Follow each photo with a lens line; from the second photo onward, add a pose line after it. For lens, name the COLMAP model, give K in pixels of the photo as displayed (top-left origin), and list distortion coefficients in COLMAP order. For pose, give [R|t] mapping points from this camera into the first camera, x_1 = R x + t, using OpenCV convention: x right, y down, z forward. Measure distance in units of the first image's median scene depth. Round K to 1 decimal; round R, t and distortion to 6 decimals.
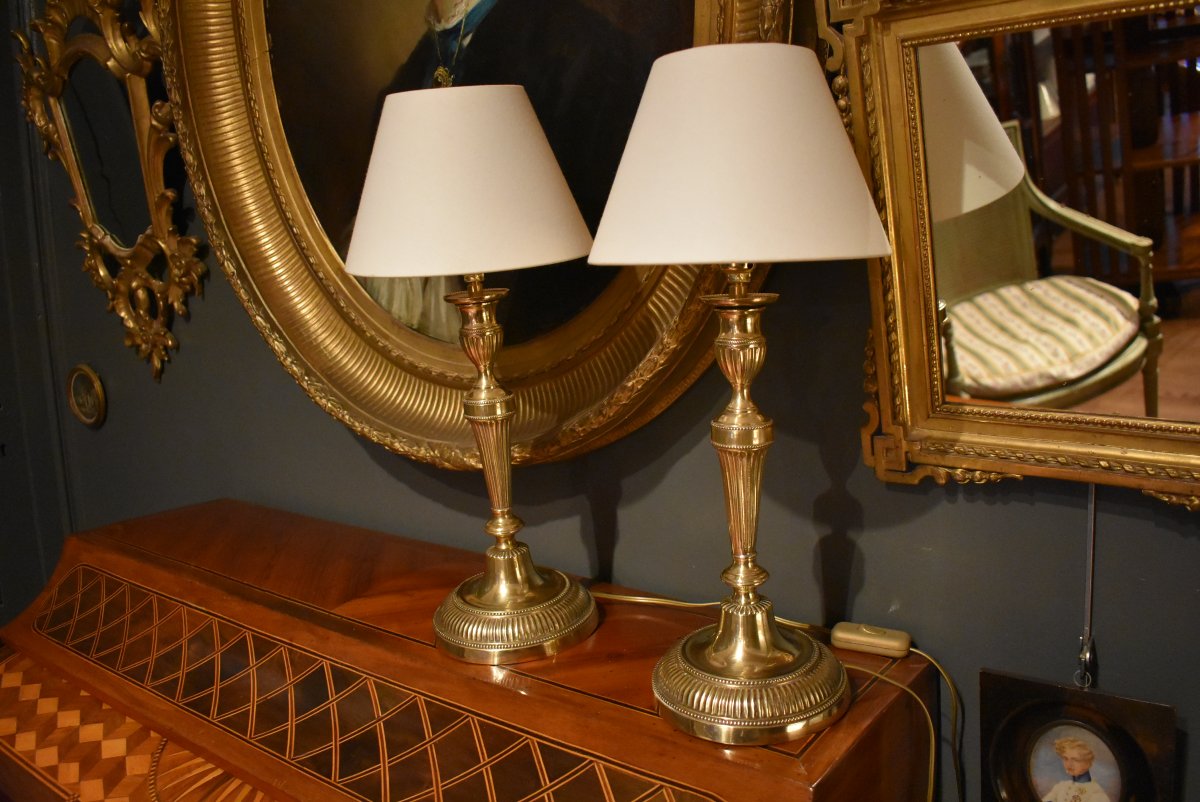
lens RADIAL K [[976.2, 0, 596.3], [0, 976.2, 407.4], [0, 0, 1]] dist [-0.102024, 0.030125]
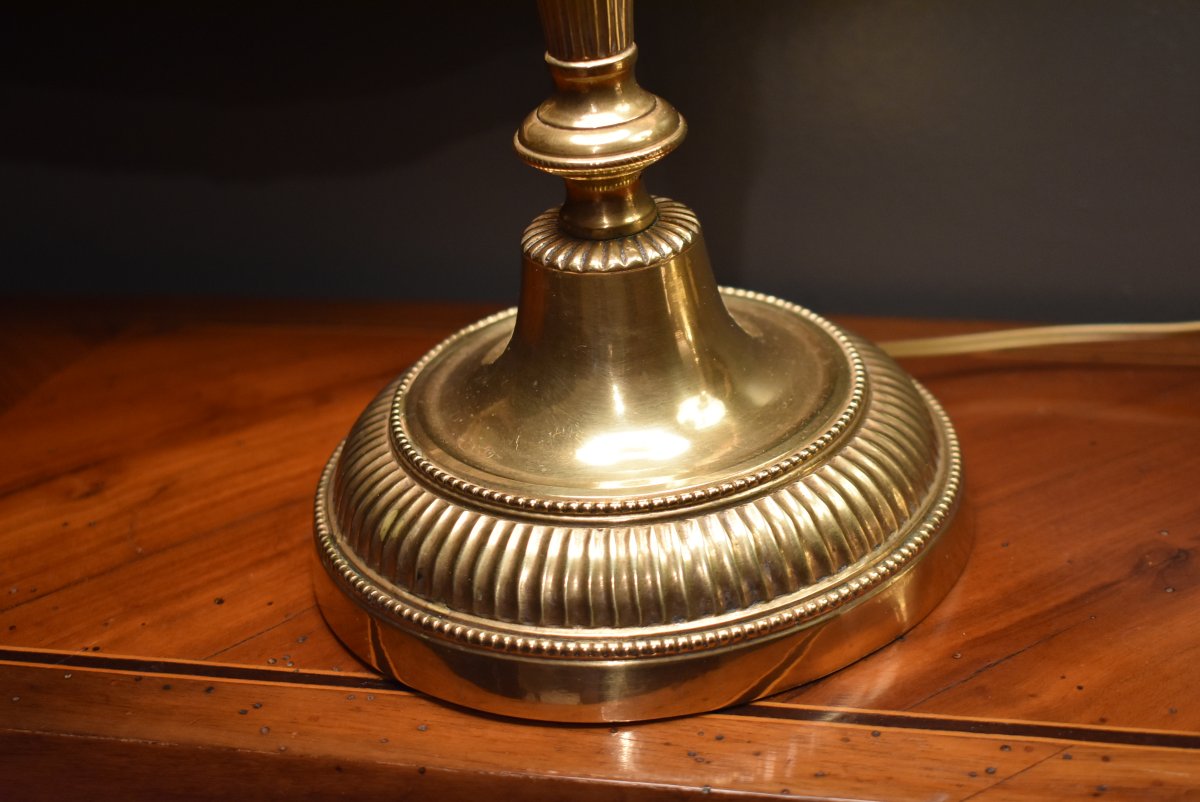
lens RADIAL K [[2009.7, 0, 606.9], [0, 2009.7, 410.4], [0, 0, 1]] dist [-0.032765, 0.000000]
pose [[0.923349, -0.180624, 0.338825, -0.277934], [0.102141, 0.966195, 0.236717, 0.074711], [-0.370127, -0.183964, 0.910584, 0.562099]]
